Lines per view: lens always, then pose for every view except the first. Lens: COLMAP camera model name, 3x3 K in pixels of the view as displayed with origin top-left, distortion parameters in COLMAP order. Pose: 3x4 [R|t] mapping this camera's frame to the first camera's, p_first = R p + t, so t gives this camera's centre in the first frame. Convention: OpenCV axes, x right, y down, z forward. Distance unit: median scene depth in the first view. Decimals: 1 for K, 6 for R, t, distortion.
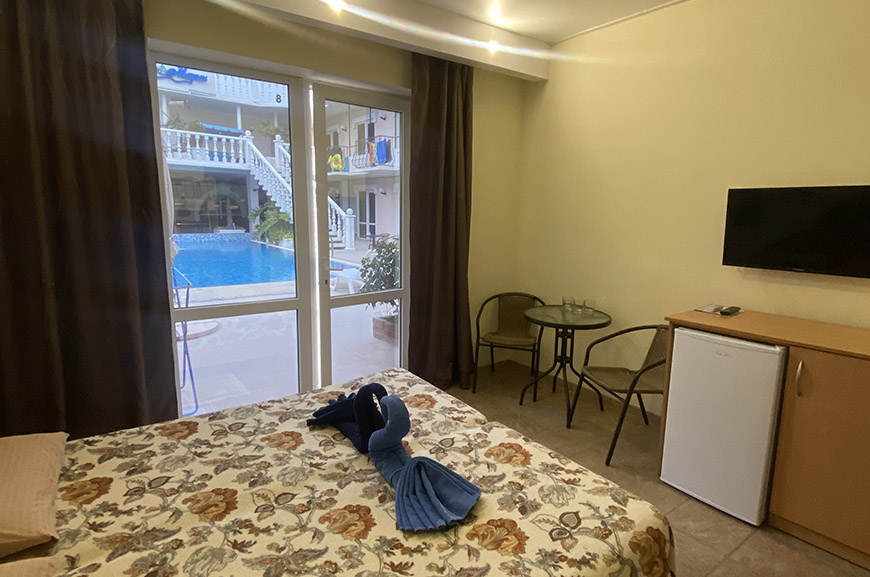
lens RADIAL K [[465.2, 0, 438.2], [0, 465.2, 281.0], [0, 0, 1]] dist [0.040511, -0.037450]
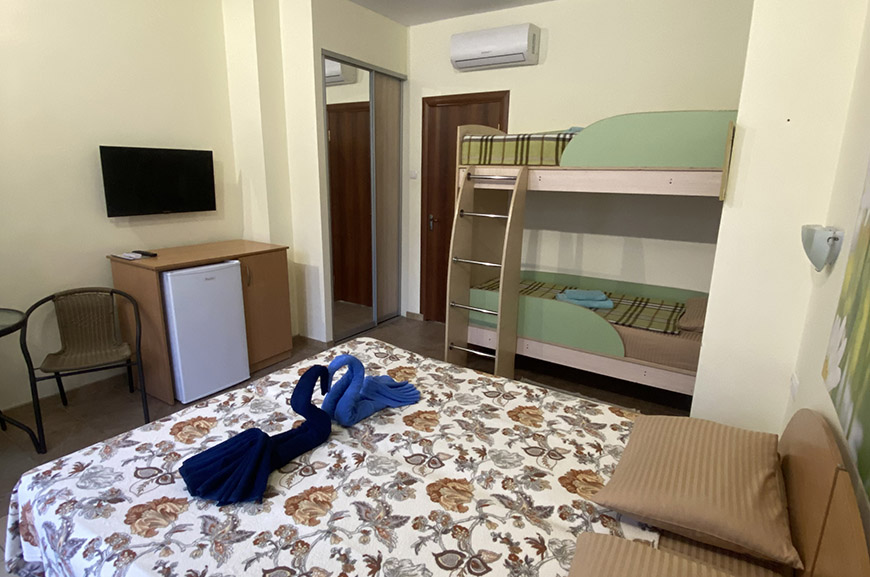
lens RADIAL K [[465.2, 0, 433.5], [0, 465.2, 286.5], [0, 0, 1]] dist [0.040511, -0.037450]
pose [[-0.354496, -0.242644, 0.903026, -1.156444], [0.121367, 0.945635, 0.301737, -0.206225], [-0.927148, 0.216562, -0.305774, 1.164833]]
